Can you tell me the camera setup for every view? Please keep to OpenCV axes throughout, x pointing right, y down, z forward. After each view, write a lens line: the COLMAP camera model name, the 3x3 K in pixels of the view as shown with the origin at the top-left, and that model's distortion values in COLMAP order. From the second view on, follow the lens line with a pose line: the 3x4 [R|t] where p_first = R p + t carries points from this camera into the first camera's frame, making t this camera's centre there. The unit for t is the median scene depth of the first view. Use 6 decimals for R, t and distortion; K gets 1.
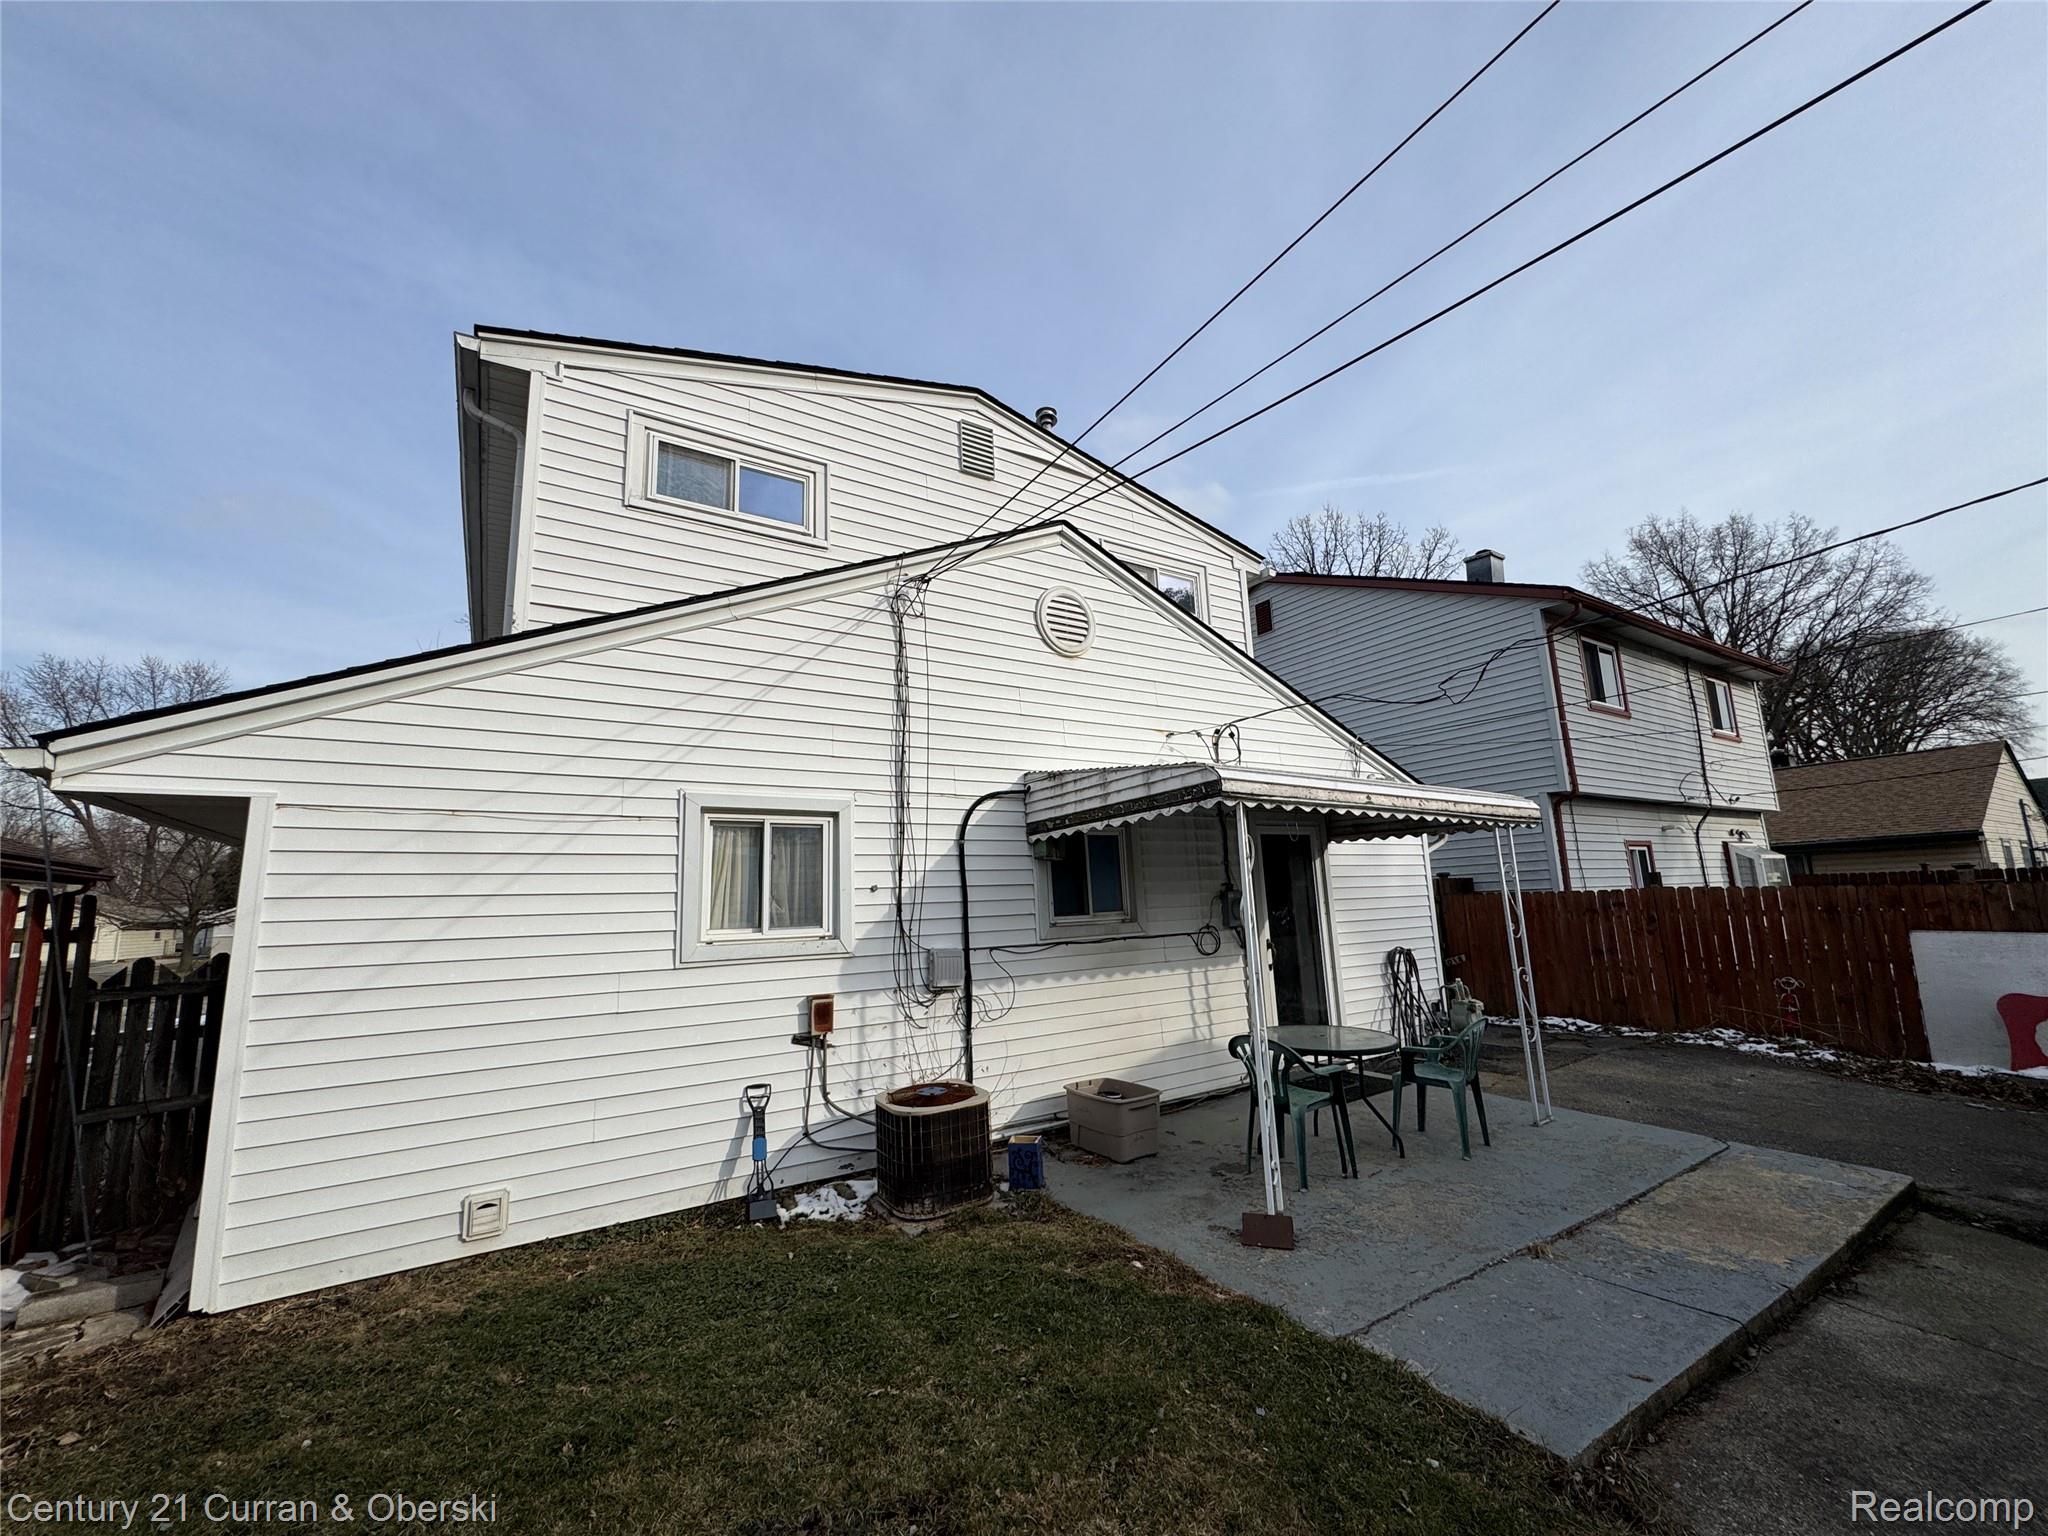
lens RADIAL K [[815.1, 0, 1023.1], [0, 815.1, 770.2], [0, 0, 1]] dist [-0.002143, 0.000317]
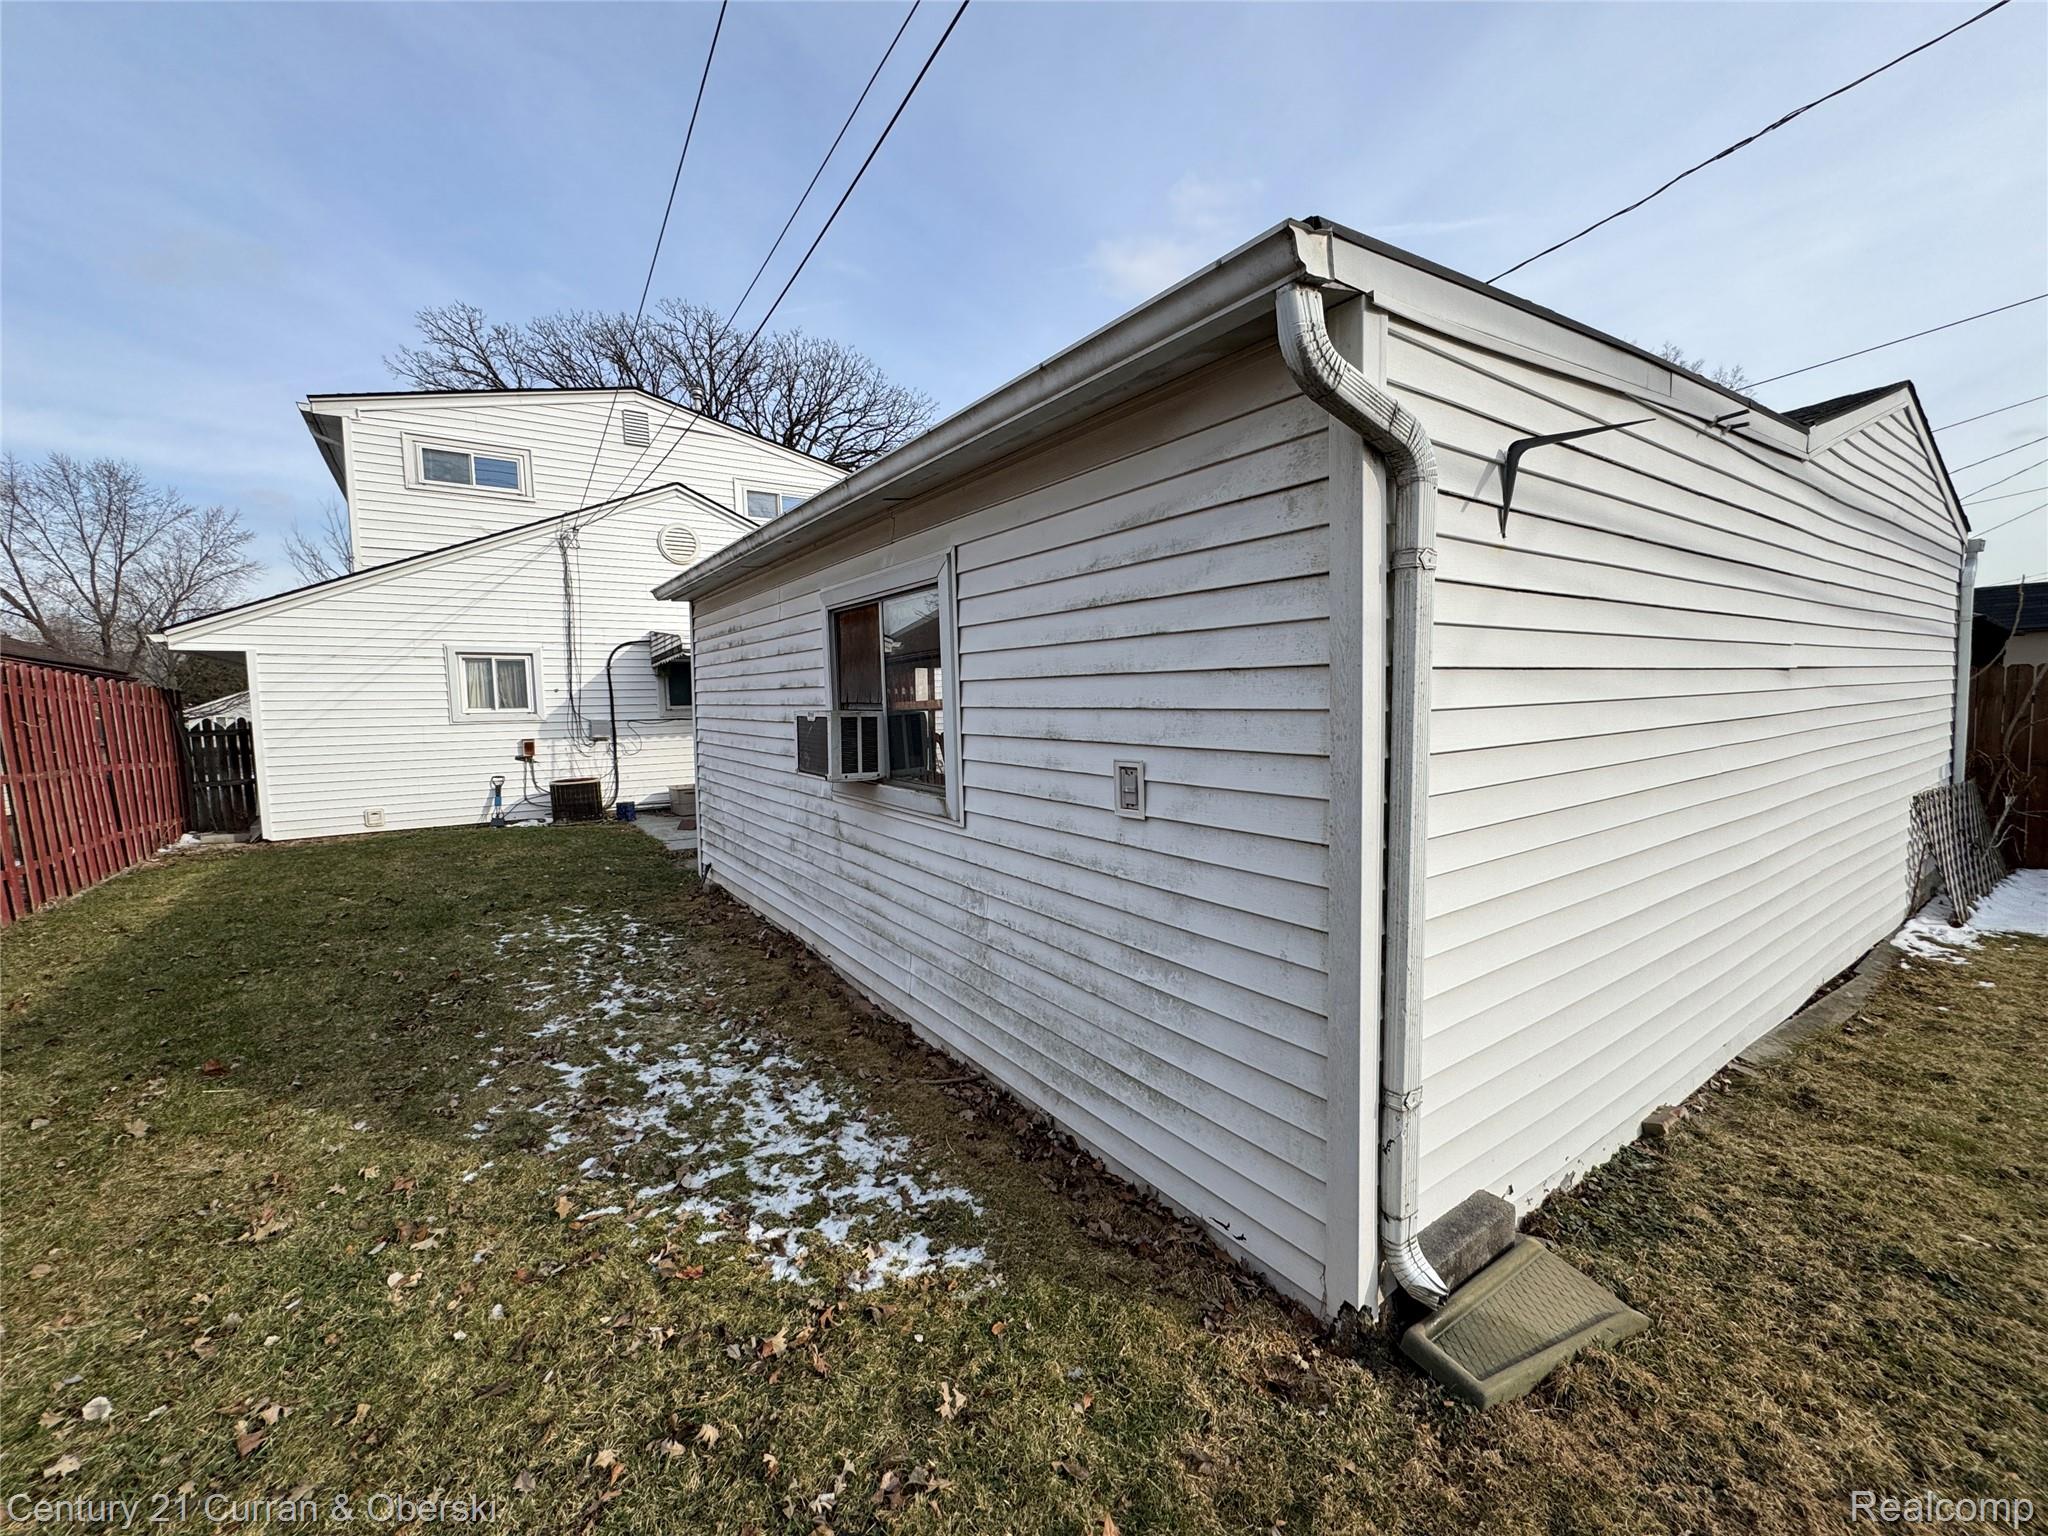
lens RADIAL K [[815.1, 0, 1020.2], [0, 815.1, 764.1], [0, 0, 1]] dist [-0.002143, 0.000317]
pose [[0.999280, 0.010745, 0.036386, 0.914368], [-0.018970, 0.972075, 0.233904, -0.177752], [-0.032856, -0.234426, 0.971579, -1.084743]]
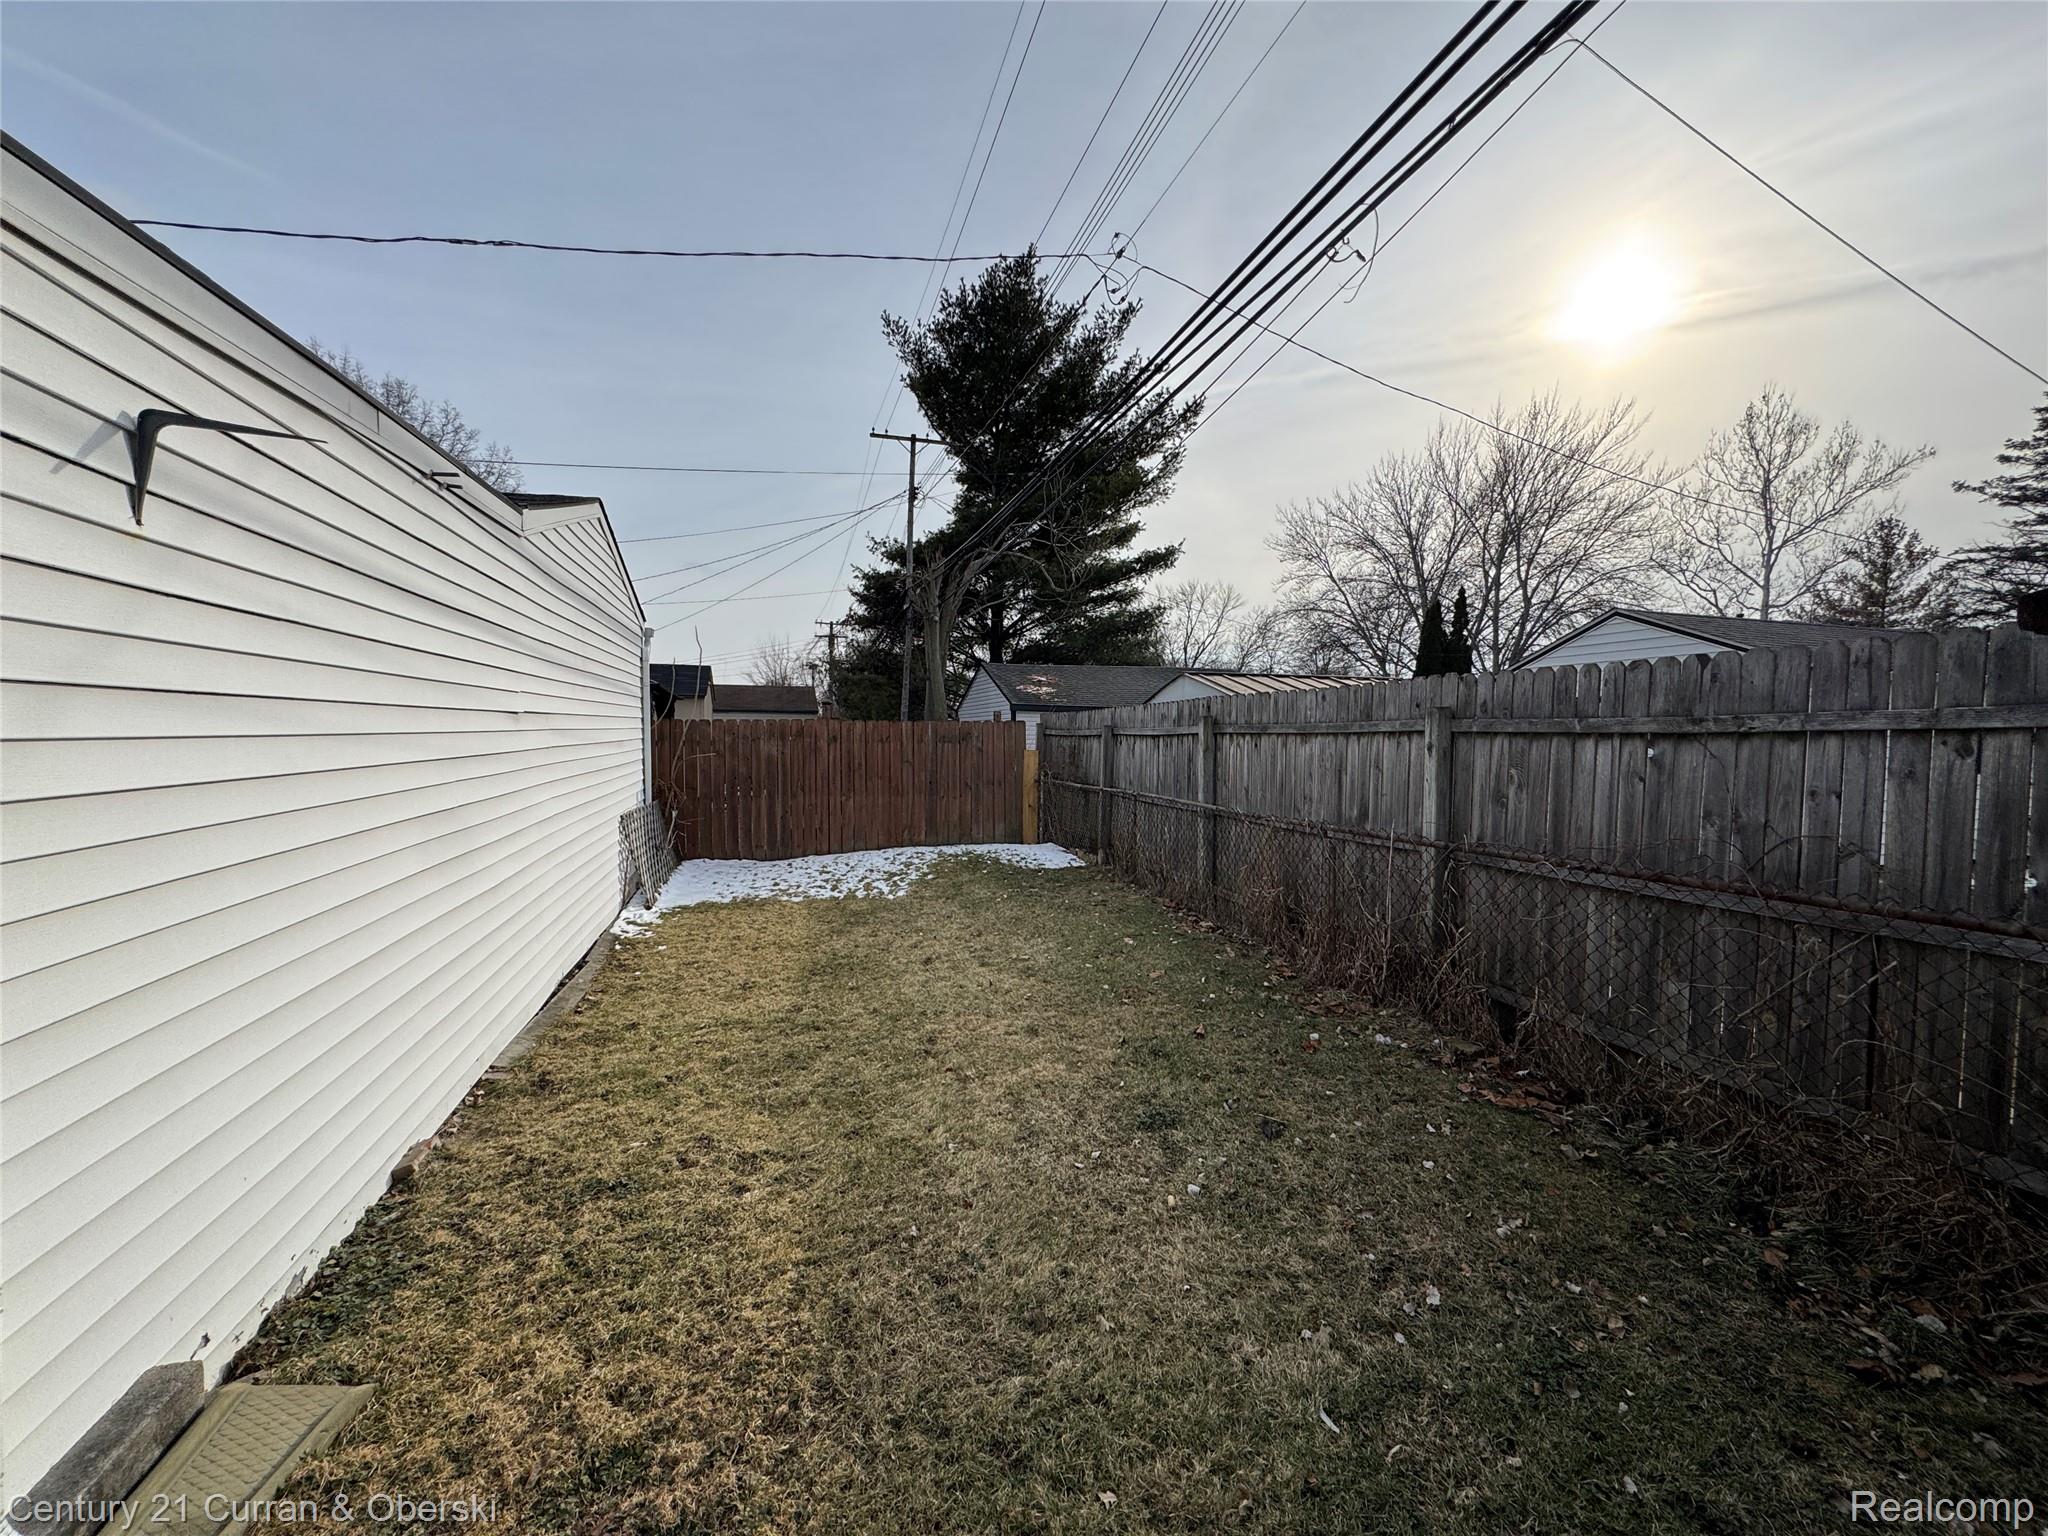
lens RADIAL K [[815.1, 0, 1020.7], [0, 815.1, 769.2], [0, 0, 1]] dist [-0.002143, 0.000317]
pose [[0.271168, -0.001615, 0.962531, 1.404389], [-0.175070, 0.983236, 0.050971, -0.200669], [-0.946477, -0.182332, 0.266339, -1.311124]]
